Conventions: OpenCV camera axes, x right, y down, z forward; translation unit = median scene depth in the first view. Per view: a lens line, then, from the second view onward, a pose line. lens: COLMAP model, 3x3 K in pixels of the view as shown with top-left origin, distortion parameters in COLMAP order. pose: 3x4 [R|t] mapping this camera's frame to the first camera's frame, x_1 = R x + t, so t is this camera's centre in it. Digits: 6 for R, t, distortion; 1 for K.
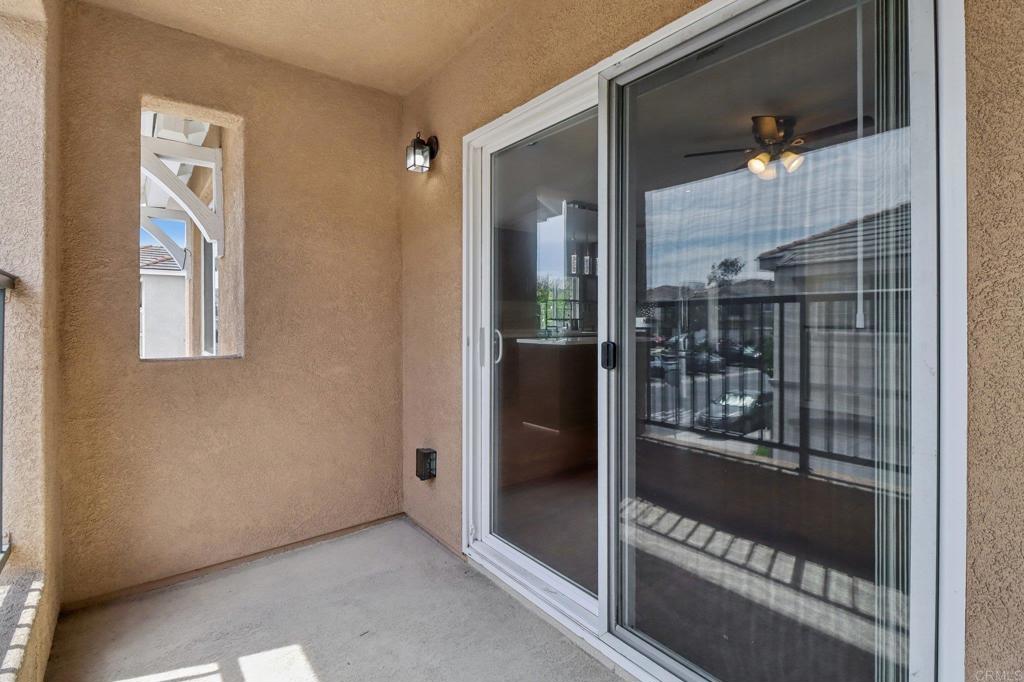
lens RADIAL K [[480.5, 0, 519.2], [0, 480.5, 324.6], [0, 0, 1]] dist [0.001003, -0.010831]
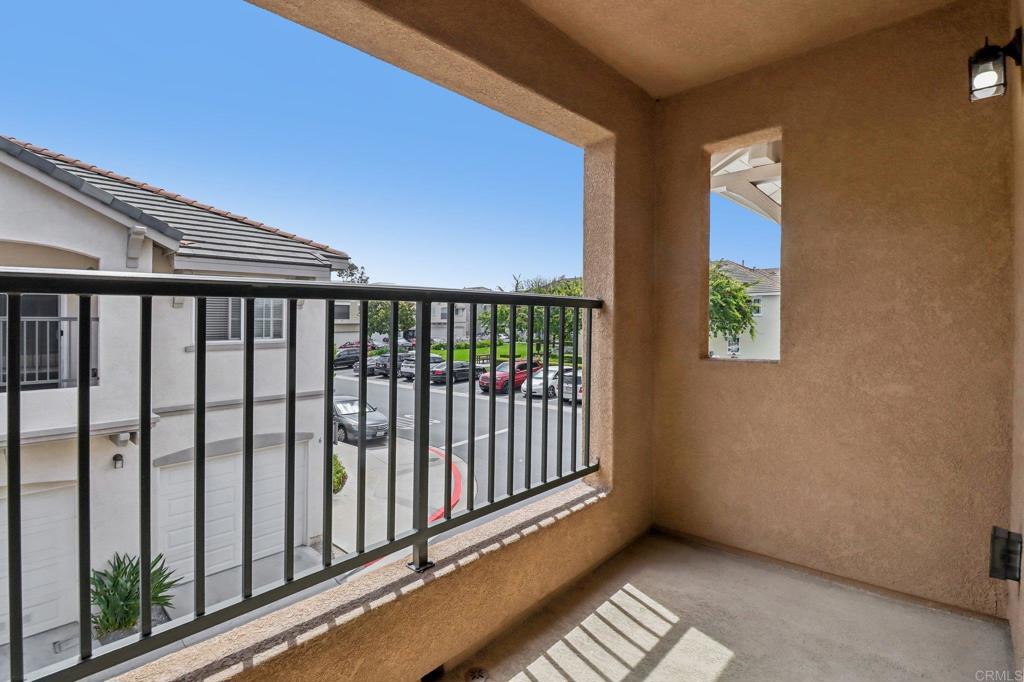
lens RADIAL K [[491.2, 0, 540.5], [0, 491.2, 323.1], [0, 0, 1]] dist [0.000367, -0.010987]
pose [[0.177056, -0.002817, -0.984197, 0.352046], [-0.000009, 0.999996, -0.002863, -0.012543], [0.984201, 0.000516, 0.177056, 0.312966]]
